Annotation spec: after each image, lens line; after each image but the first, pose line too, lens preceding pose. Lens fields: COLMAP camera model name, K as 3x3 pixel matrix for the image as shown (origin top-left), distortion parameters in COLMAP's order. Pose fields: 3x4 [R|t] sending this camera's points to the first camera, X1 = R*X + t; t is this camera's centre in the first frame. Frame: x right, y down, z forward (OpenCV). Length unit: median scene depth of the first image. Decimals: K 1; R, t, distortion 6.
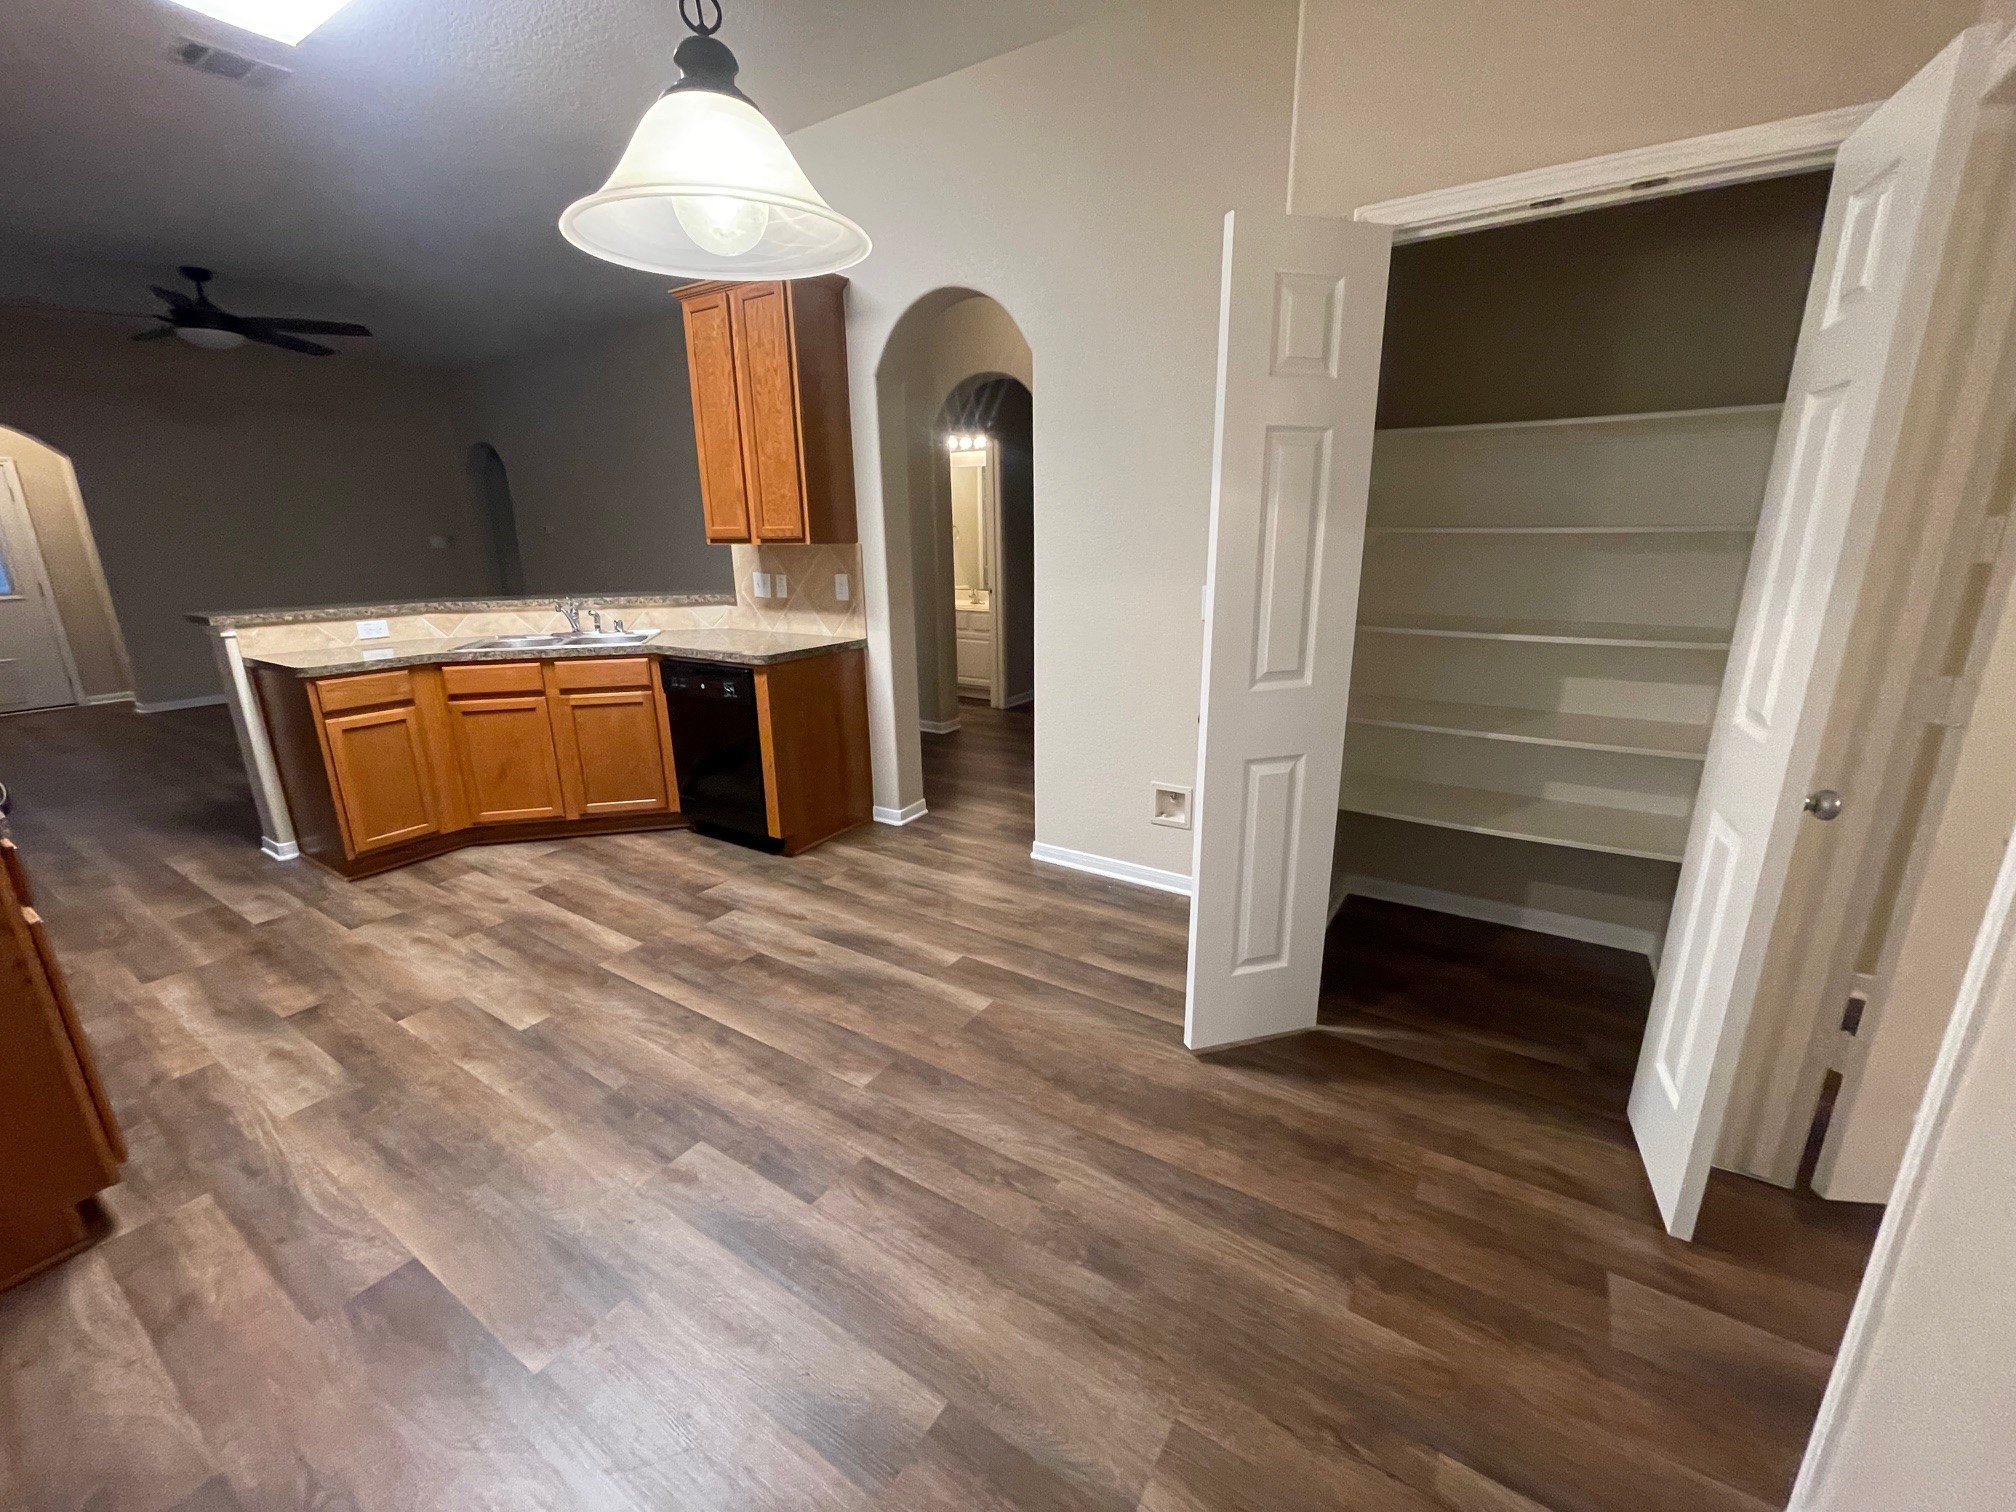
lens RADIAL K [[815.3, 0, 1006.3], [0, 815.3, 753.8], [0, 0, 1]] dist [-0.001129, 0.000289]
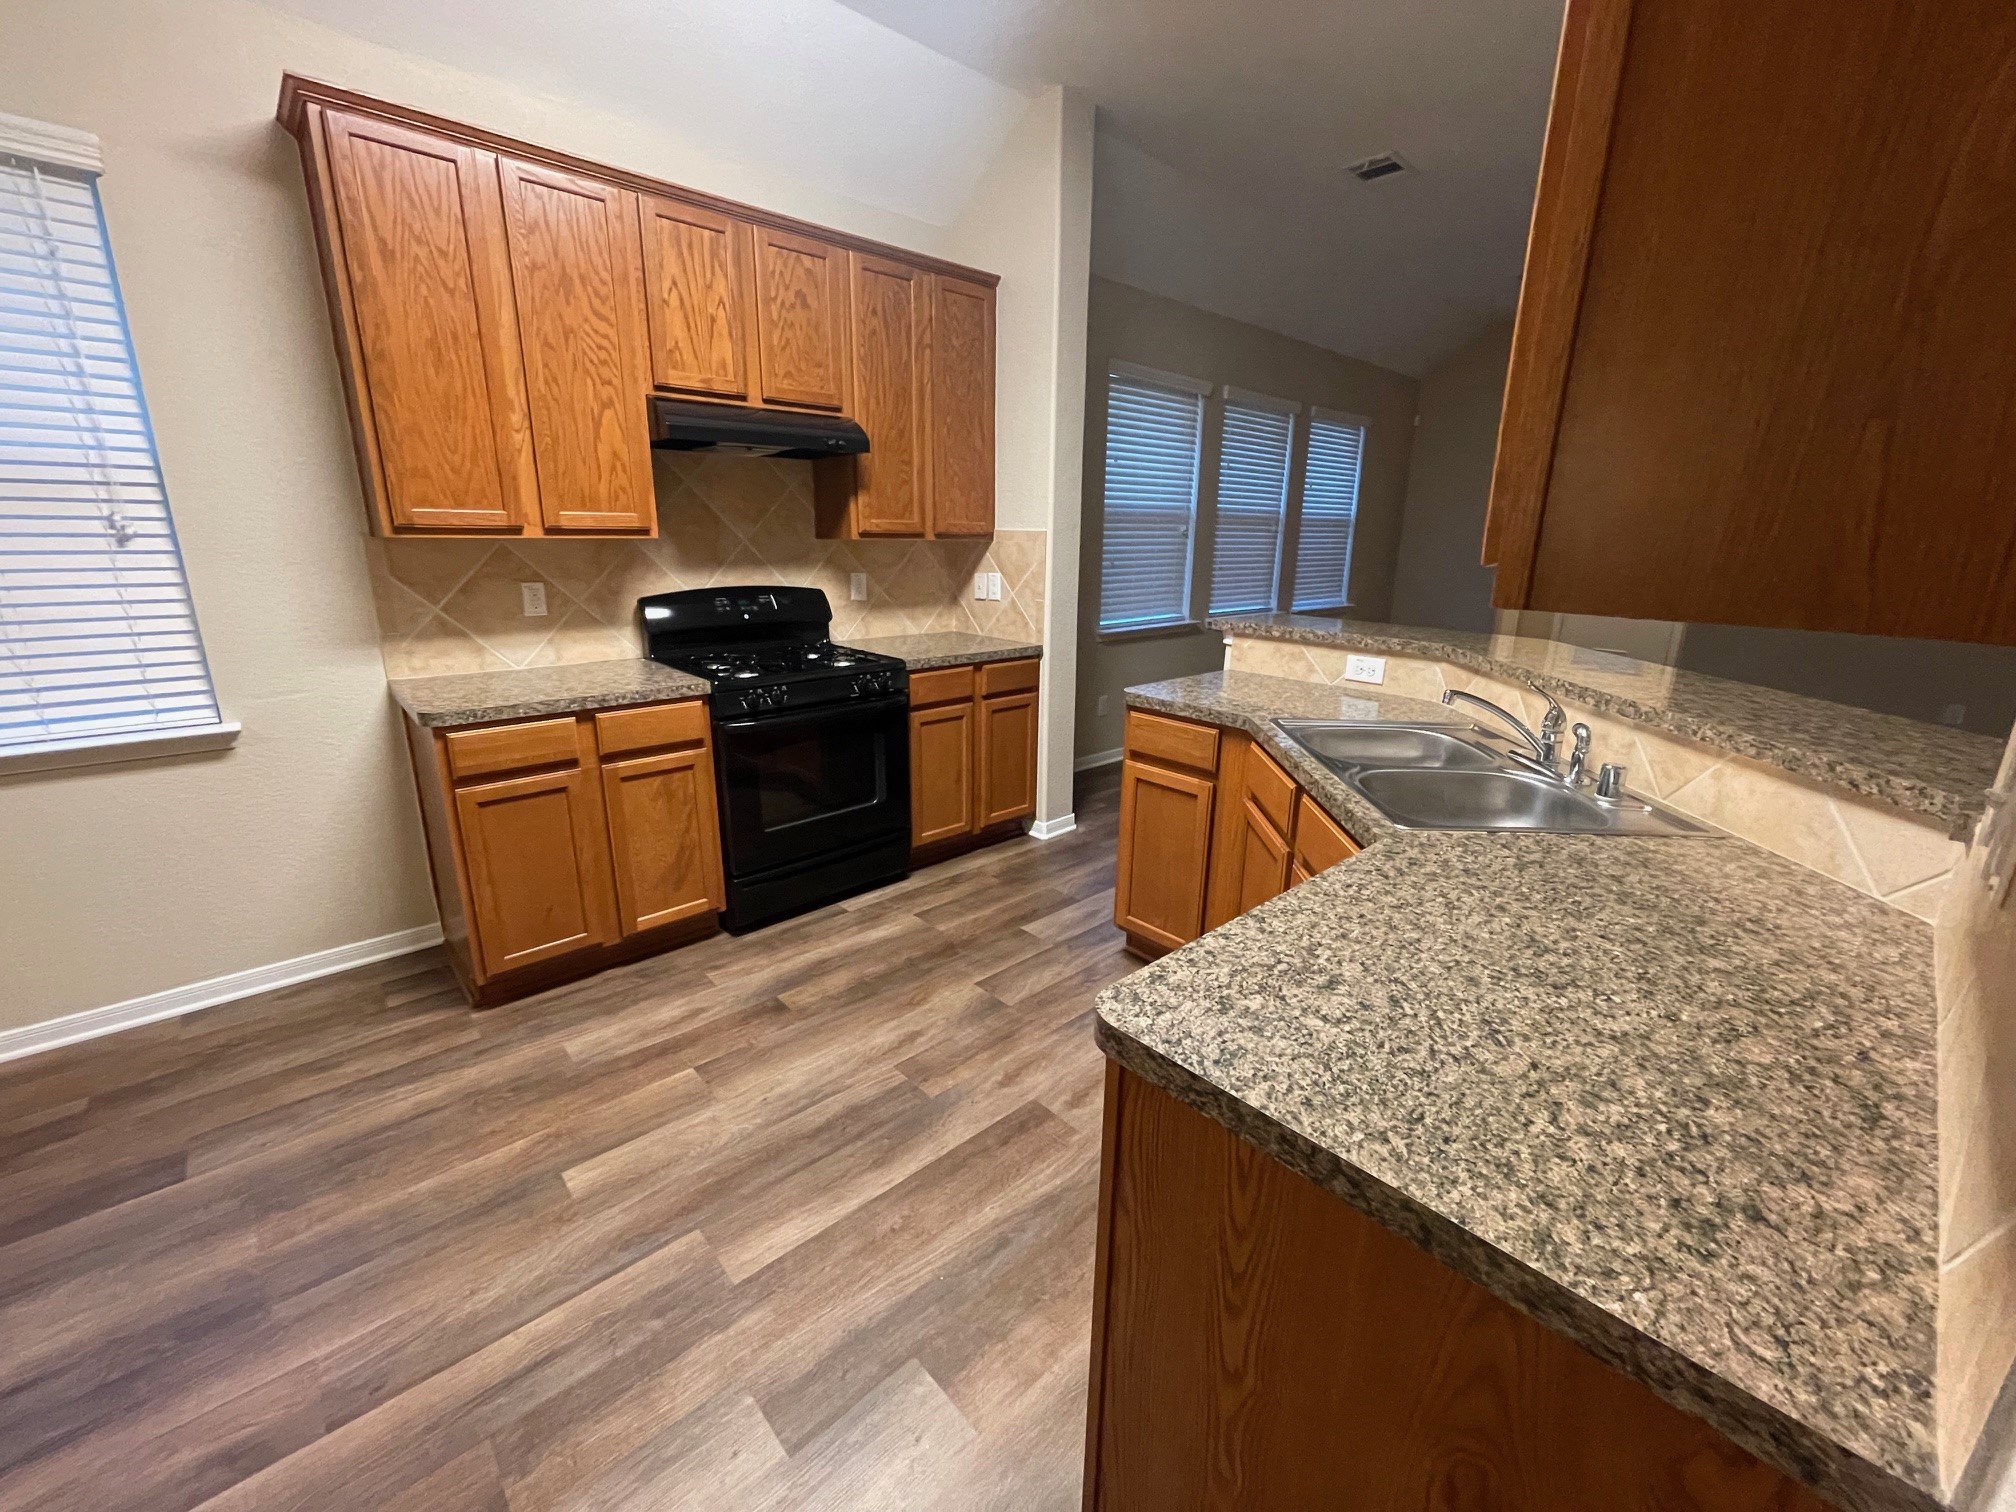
lens RADIAL K [[815.3, 0, 1002.8], [0, 815.3, 756.5], [0, 0, 1]] dist [-0.001129, 0.000289]
pose [[-0.254353, 0.272926, -0.927802, -0.086029], [-0.268333, 0.901771, 0.338831, -0.311223], [0.929140, 0.335143, -0.156133, 1.129243]]
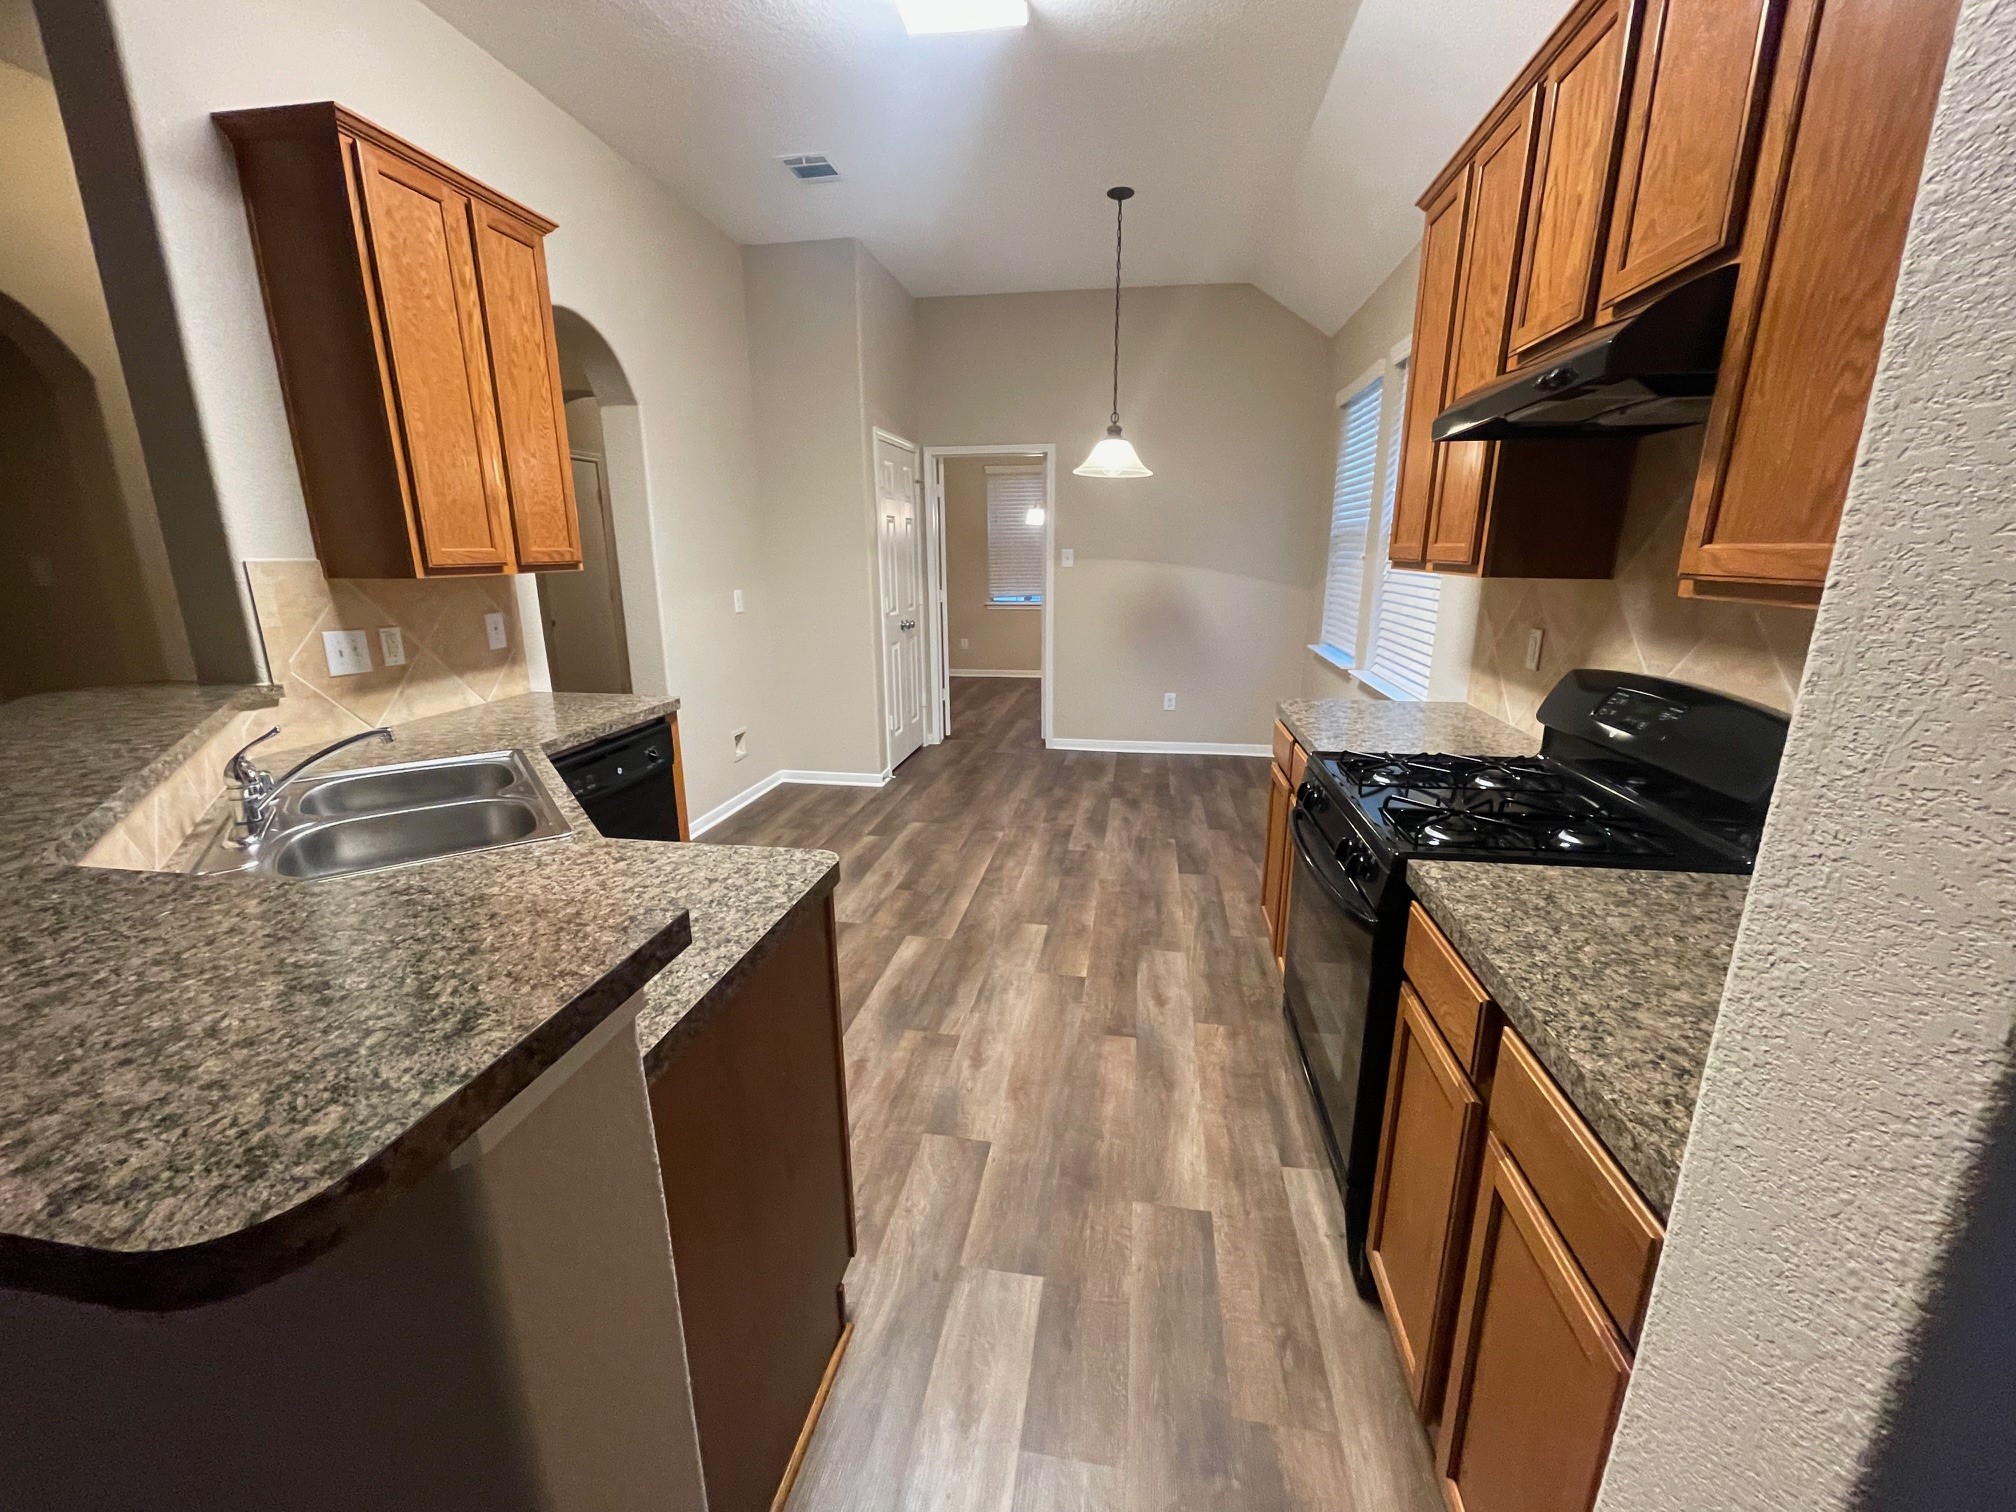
lens RADIAL K [[815.3, 0, 1006.1], [0, 815.3, 758.3], [0, 0, 1]] dist [-0.001129, 0.000289]
pose [[-0.400919, -0.213117, 0.890980, -1.394491], [0.252469, 0.909201, 0.331080, -0.298109], [-0.880638, 0.357680, -0.310710, 1.131665]]
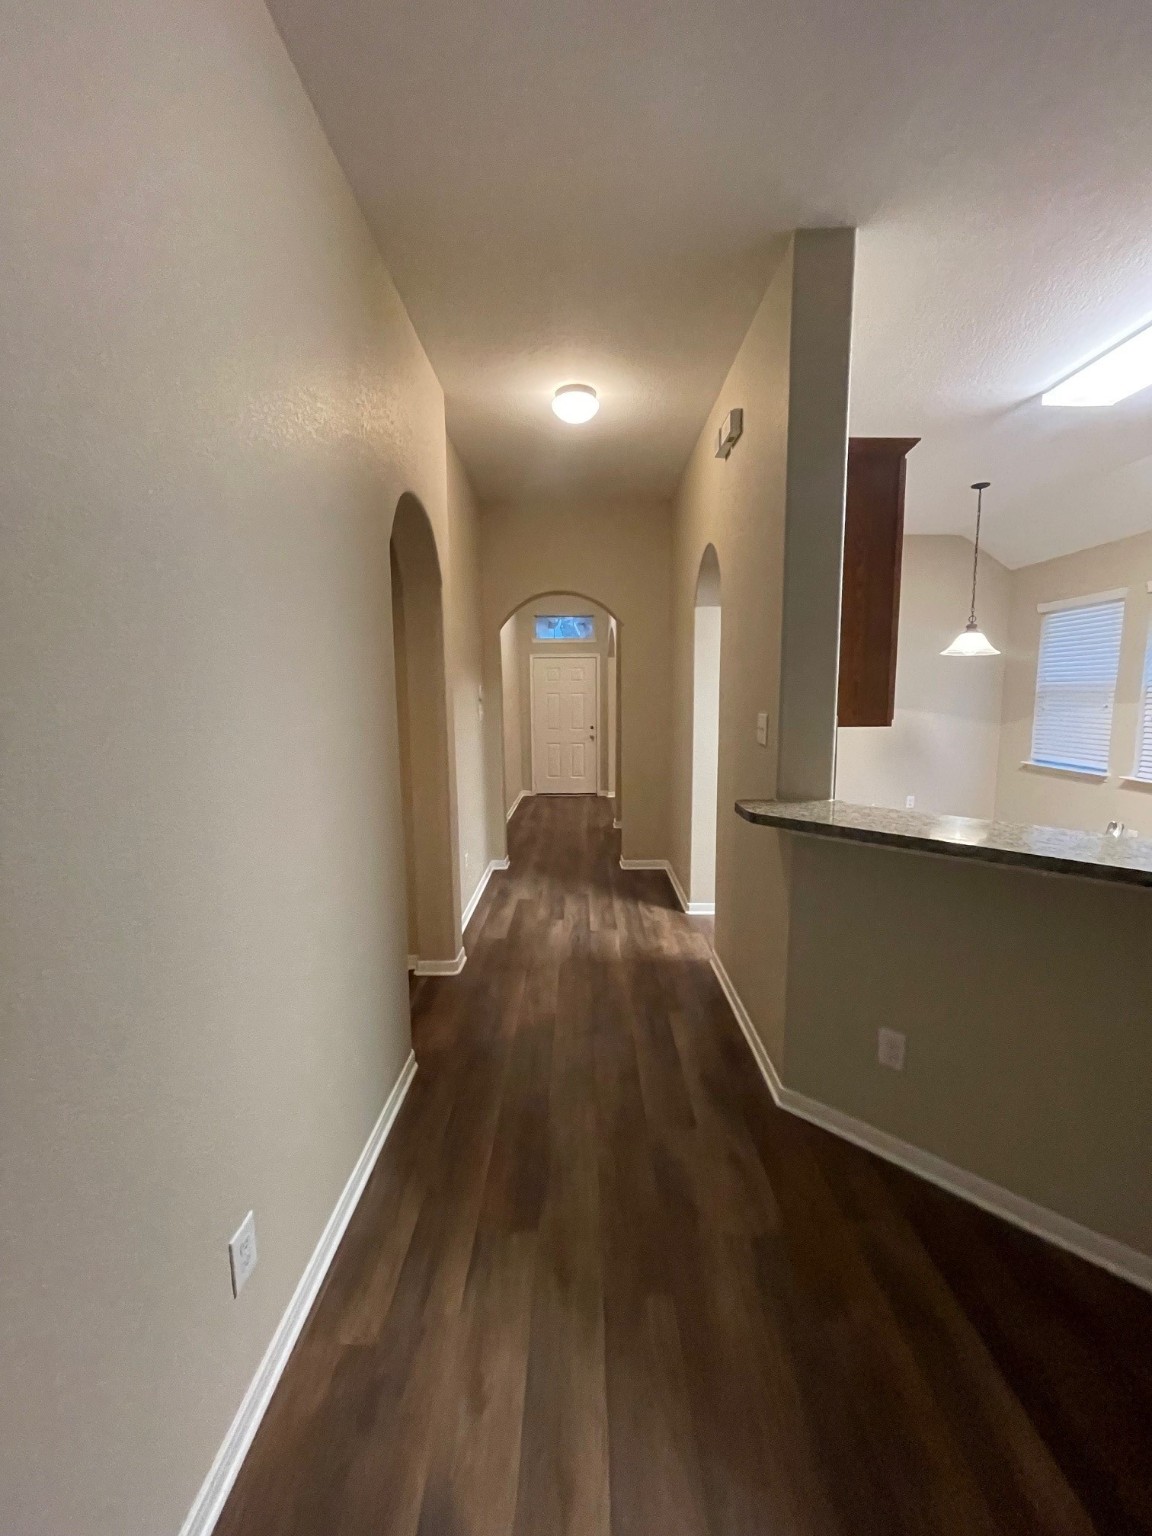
lens RADIAL K [[621.2, 0, 580.8], [0, 621.2, 769.6], [0, 0, 1]] dist [-0.001129, 0.000289]
pose [[-0.536125, -0.085001, 0.839848, -0.964362], [0.238538, 0.939113, 0.247320, -0.597404], [-0.809734, 0.332930, -0.483206, 2.088337]]
